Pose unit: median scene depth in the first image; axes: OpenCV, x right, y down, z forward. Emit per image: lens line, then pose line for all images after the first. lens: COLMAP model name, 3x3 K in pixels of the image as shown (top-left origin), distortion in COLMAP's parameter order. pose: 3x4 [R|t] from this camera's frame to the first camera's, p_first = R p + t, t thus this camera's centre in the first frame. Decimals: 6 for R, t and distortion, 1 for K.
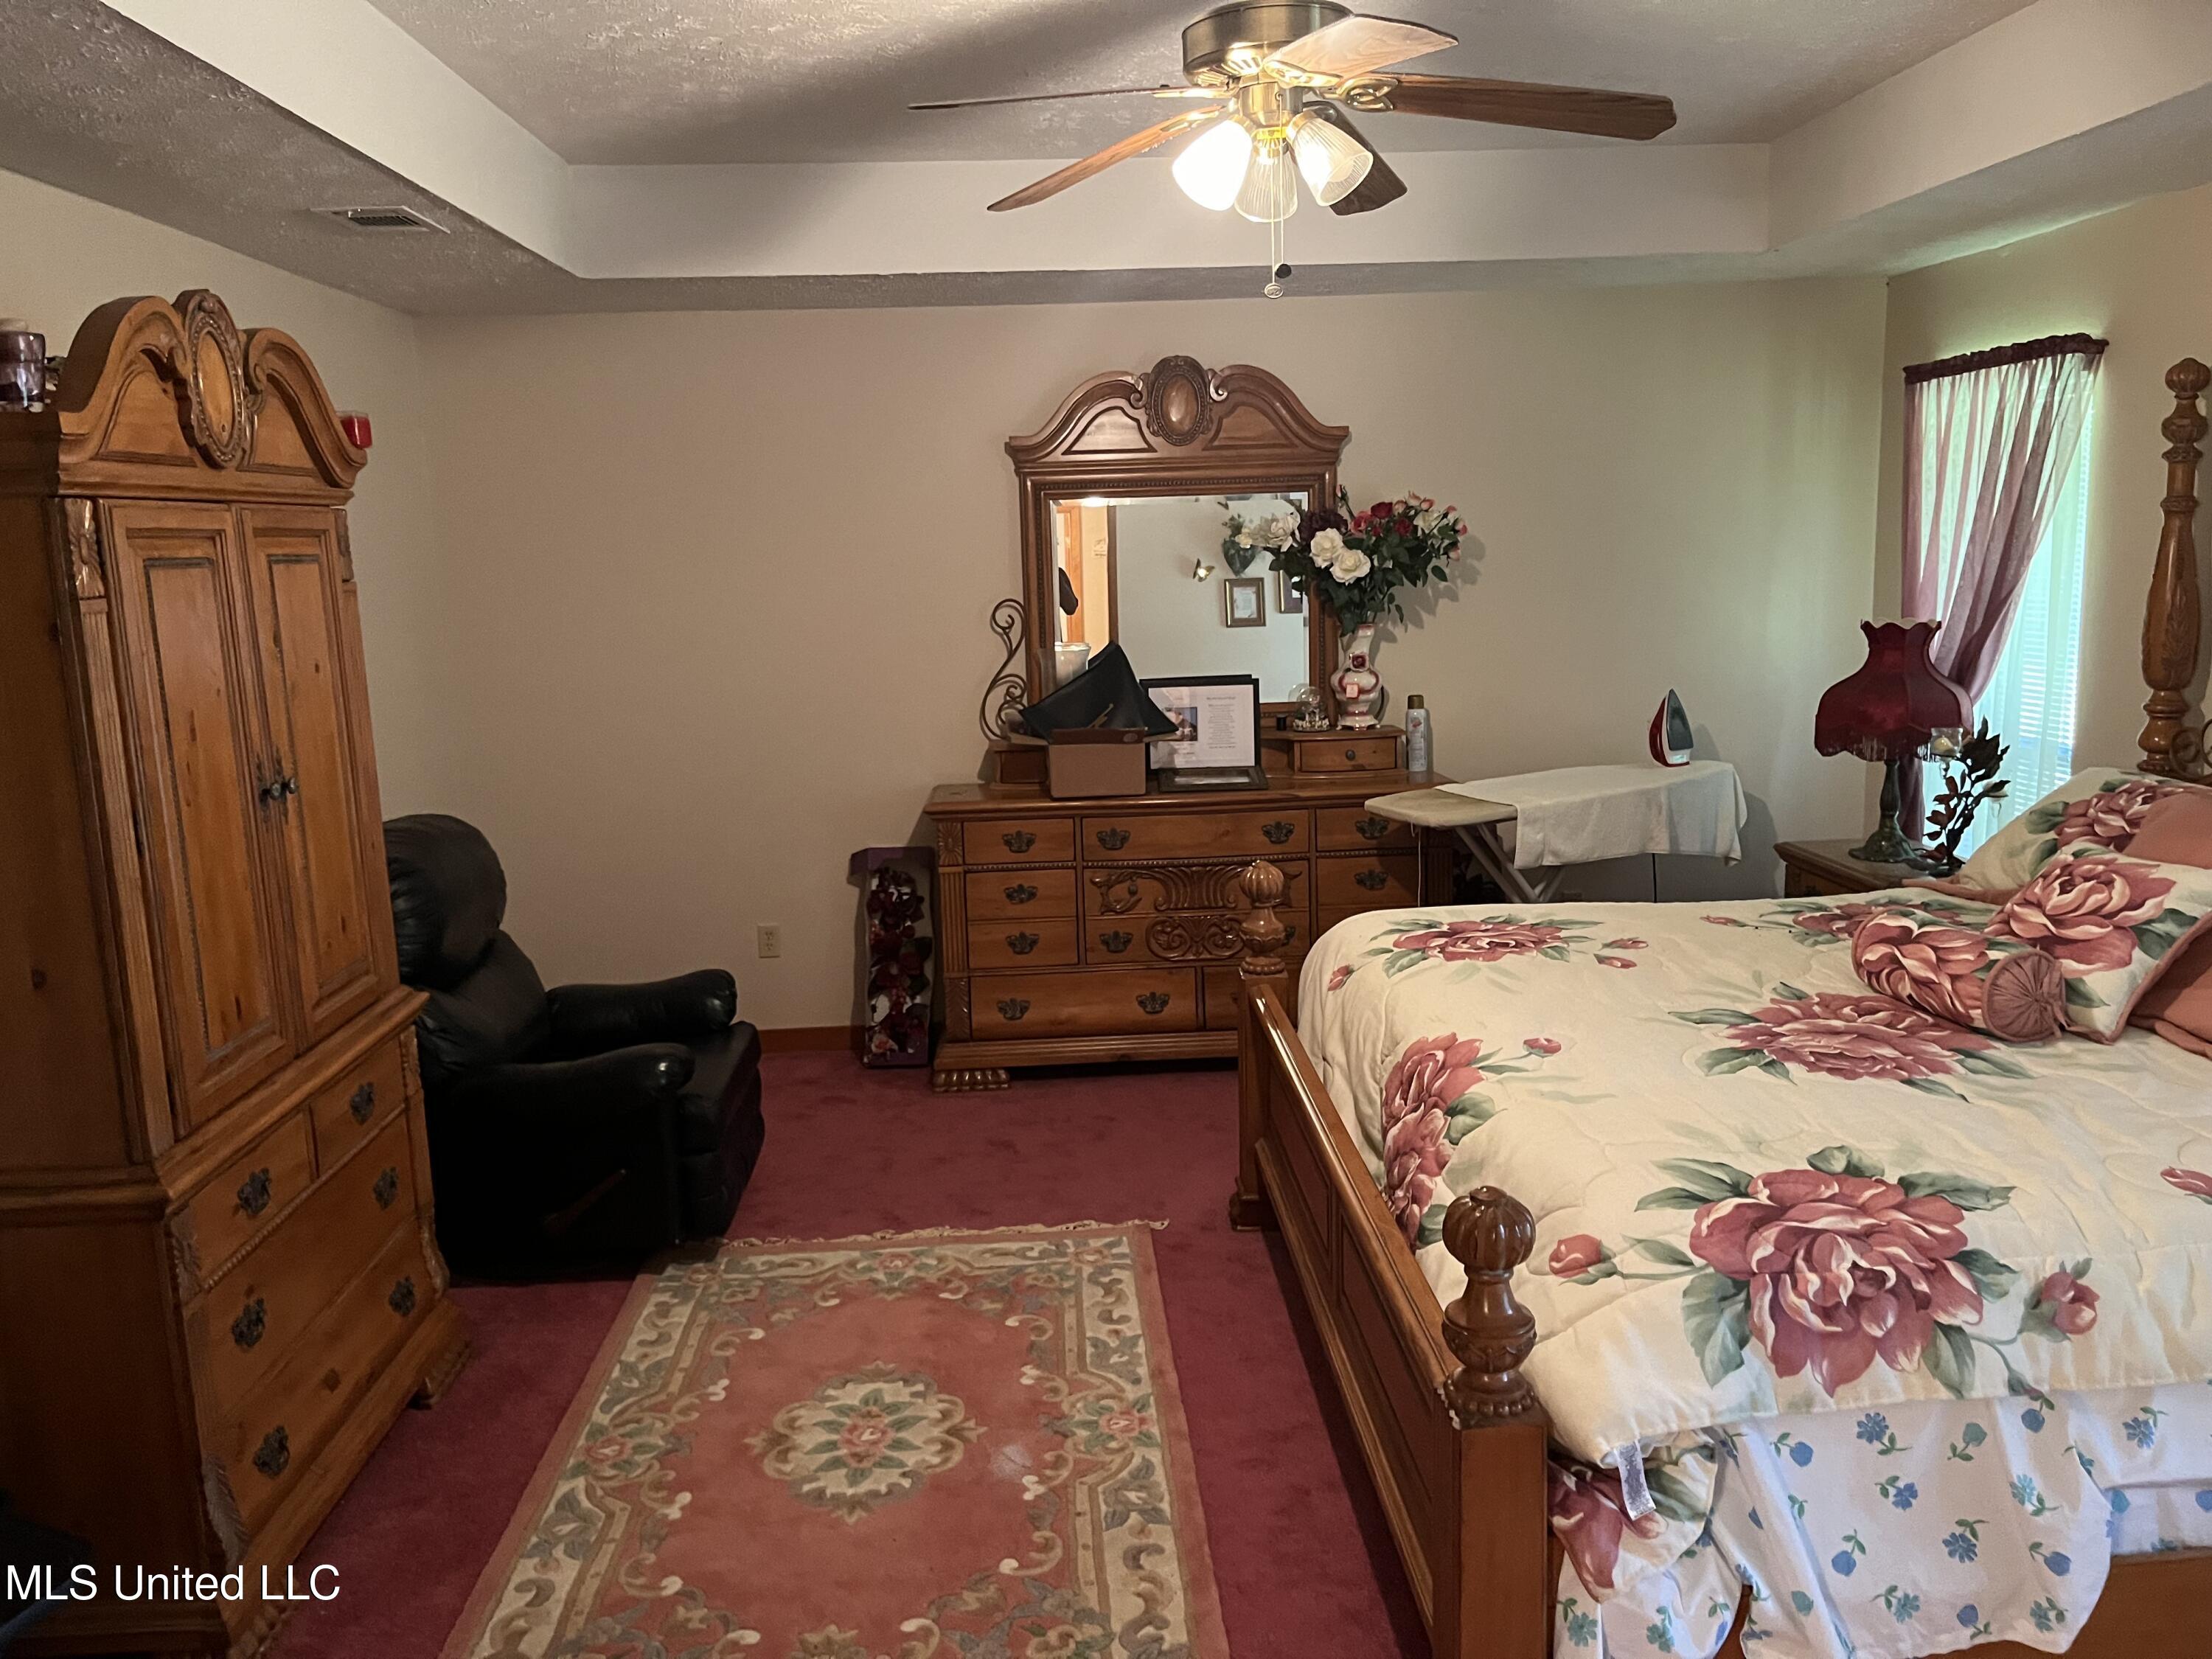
lens RADIAL K [[1673.9, 0, 1108.0], [0, 1673.9, 822.0], [0, 0, 1]] dist [0.039246, -0.027040]
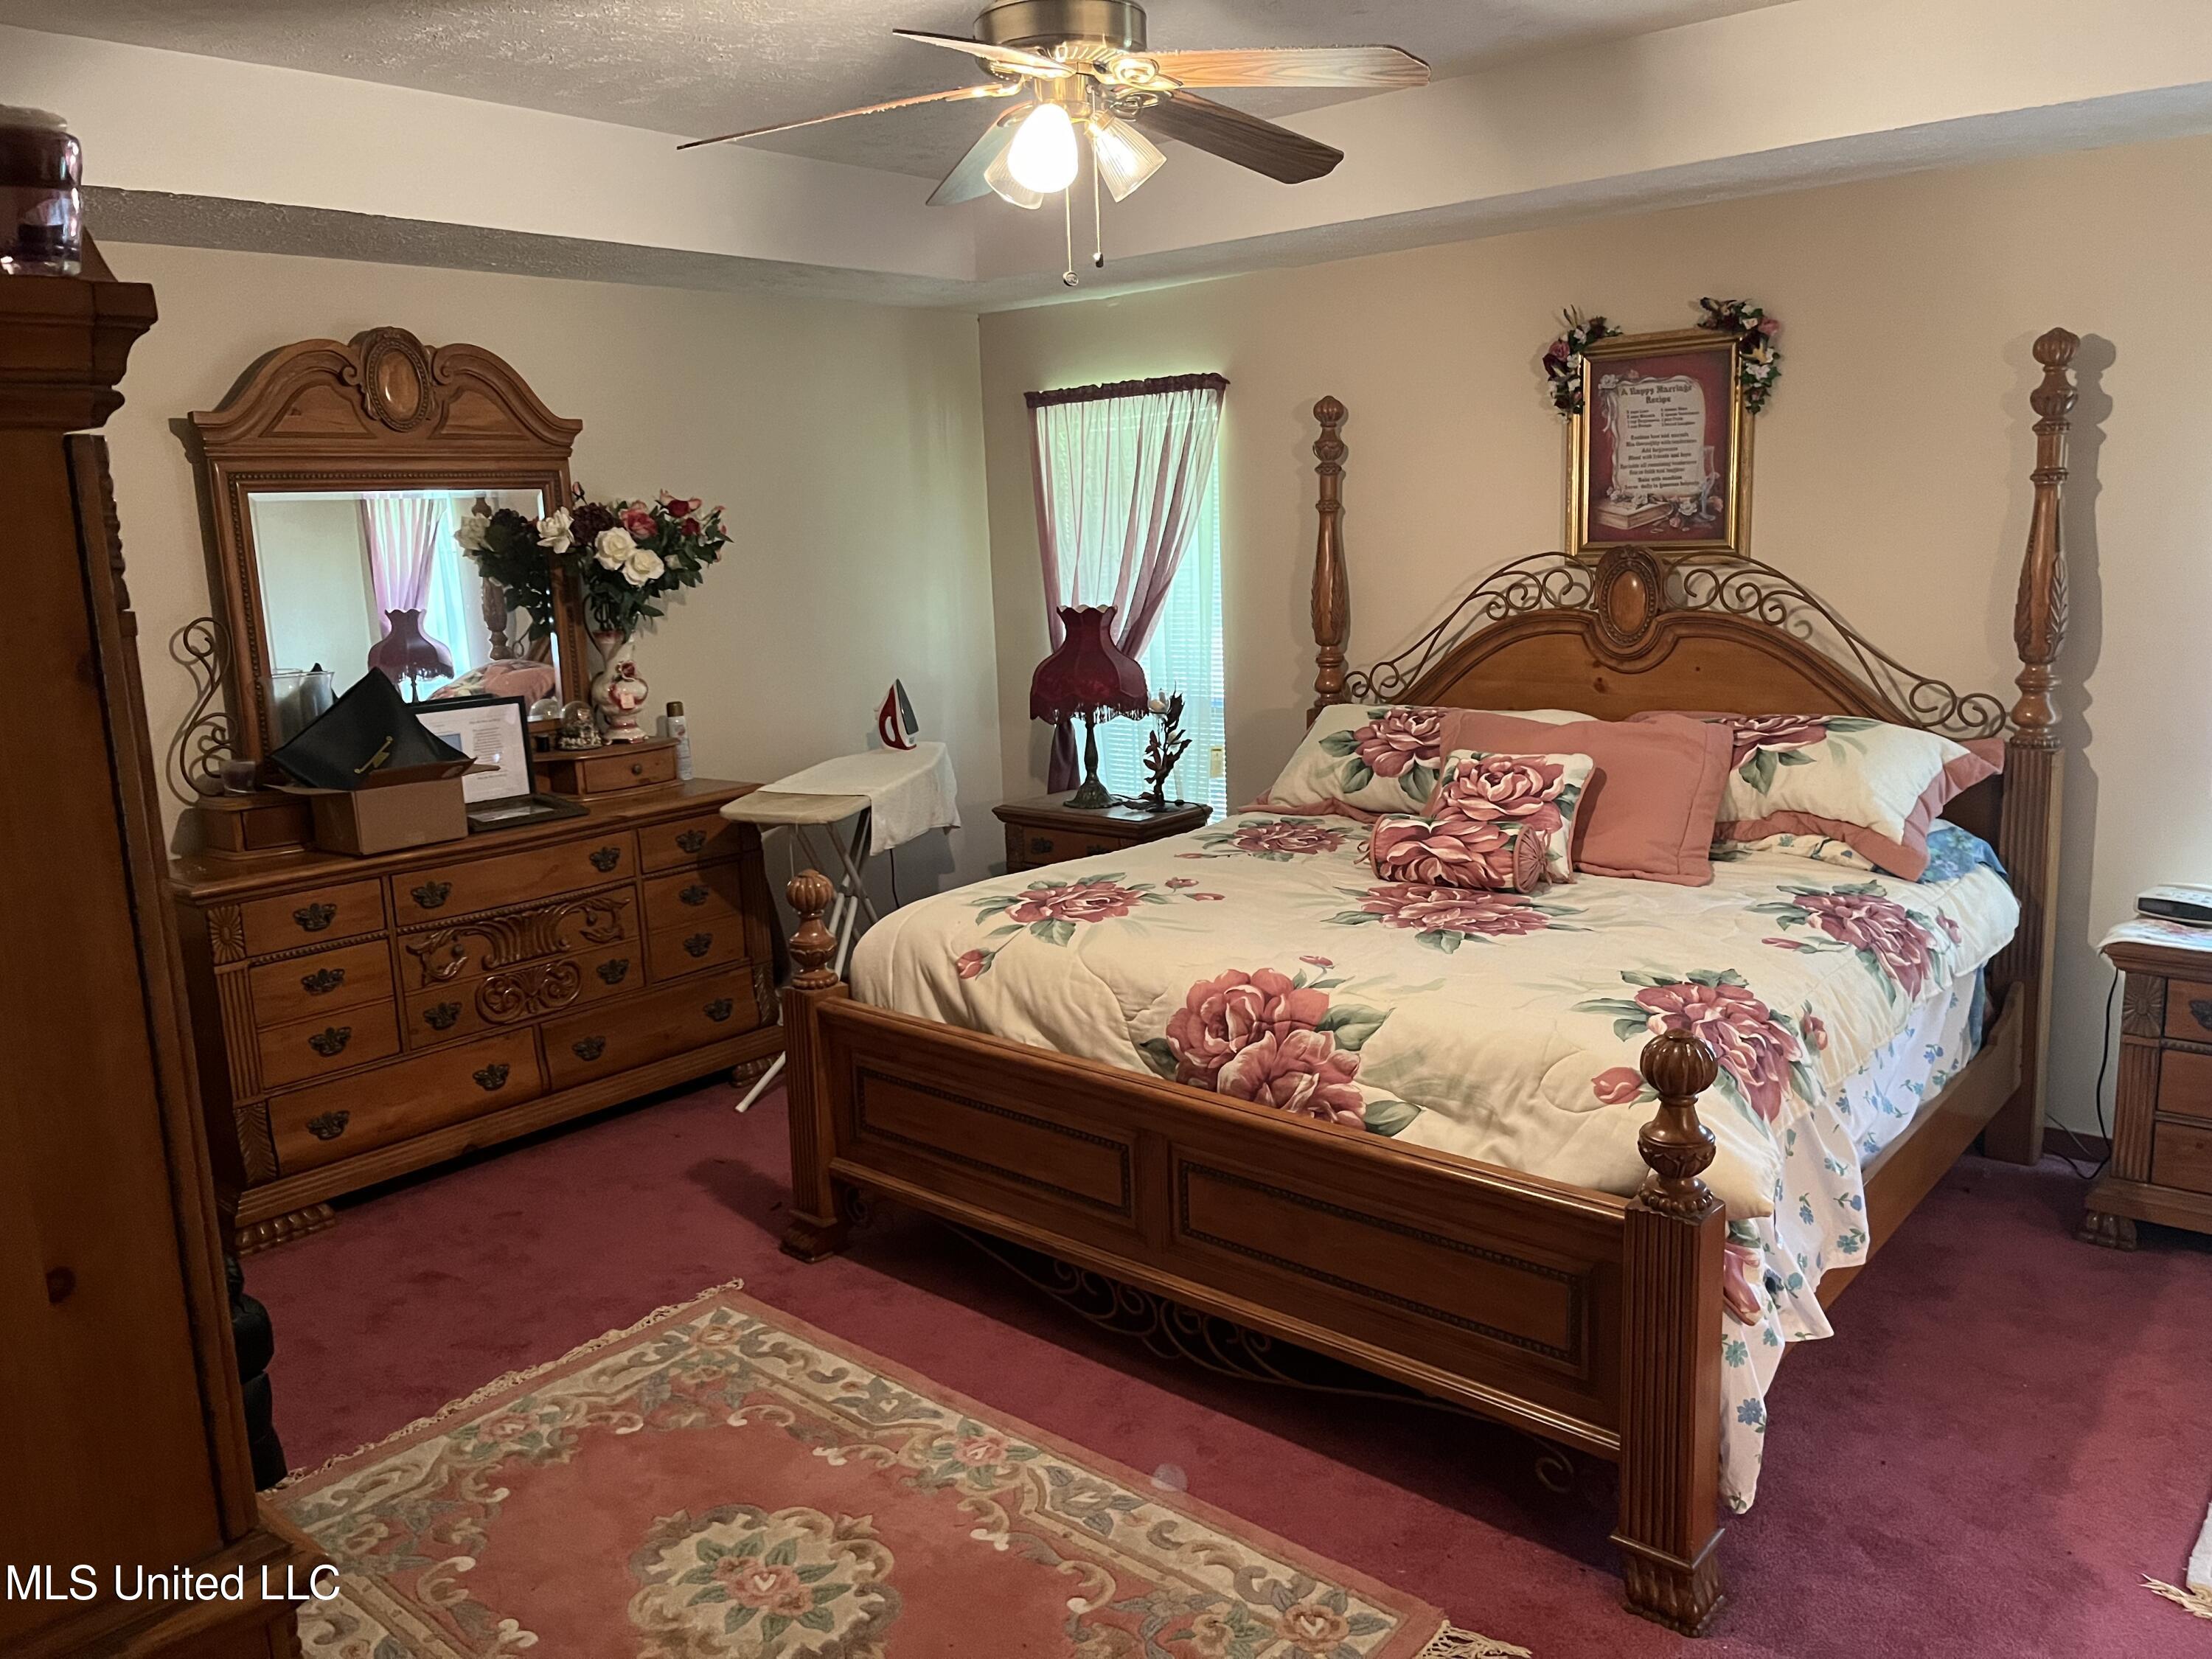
lens RADIAL K [[1673.9, 0, 1102.1], [0, 1673.9, 827.5], [0, 0, 1]] dist [0.039246, -0.027040]
pose [[0.696606, -0.128743, 0.705808, -0.387168], [0.135660, 0.989658, 0.046627, -0.018683], [-0.704512, 0.063269, 0.706867, 0.173343]]
